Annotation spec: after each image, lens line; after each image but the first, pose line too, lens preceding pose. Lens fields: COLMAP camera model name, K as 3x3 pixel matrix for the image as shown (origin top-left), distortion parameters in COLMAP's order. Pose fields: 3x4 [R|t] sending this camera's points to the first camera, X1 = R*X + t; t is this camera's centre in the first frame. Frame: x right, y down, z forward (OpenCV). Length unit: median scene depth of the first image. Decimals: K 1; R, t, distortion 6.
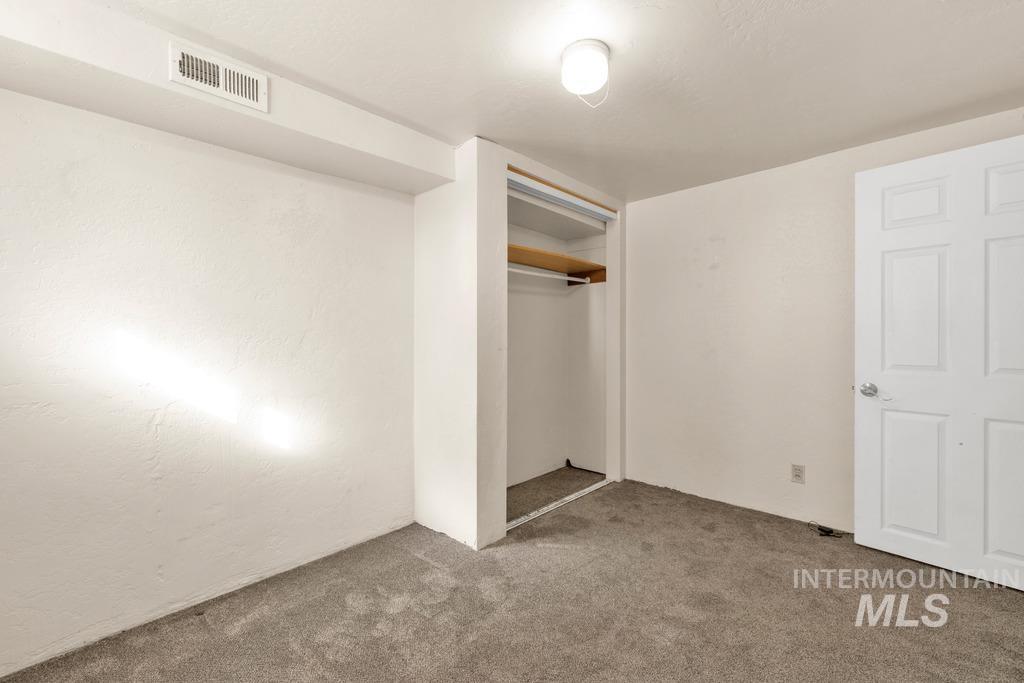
lens RADIAL K [[440.0, 0, 509.0], [0, 440.0, 339.9], [0, 0, 1]] dist [0.003456, -0.000146]
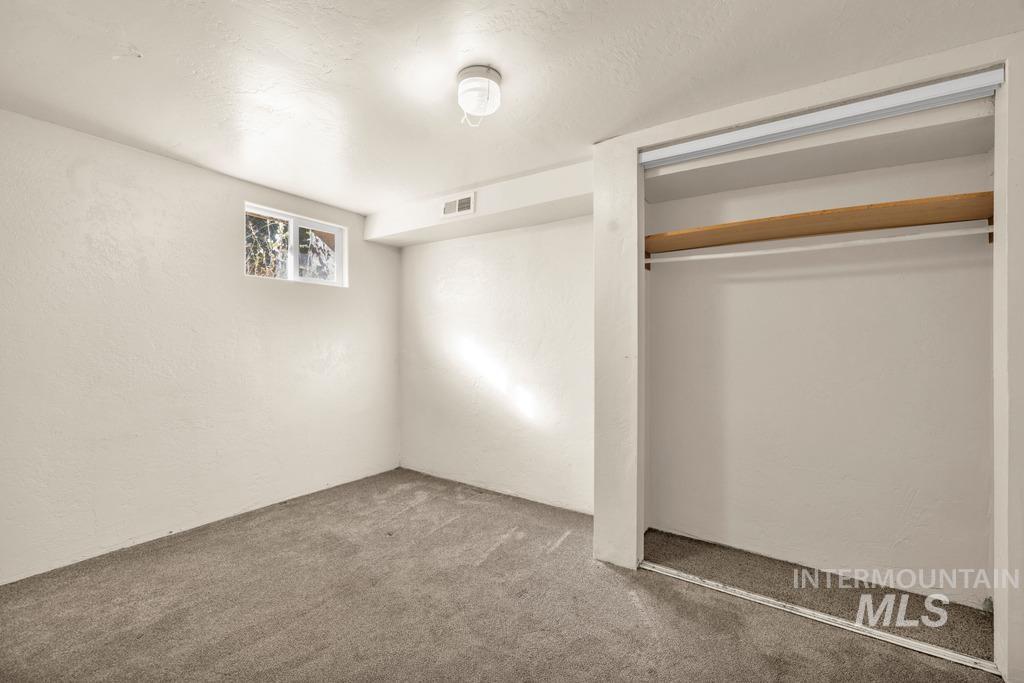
lens RADIAL K [[440.0, 0, 508.8], [0, 440.0, 339.0], [0, 0, 1]] dist [0.003456, -0.000146]
pose [[0.152582, 0.001244, -0.988290, 0.867066], [-0.012961, 0.999916, -0.000742, -0.013101], [0.988206, 0.012923, 0.152585, 0.640938]]
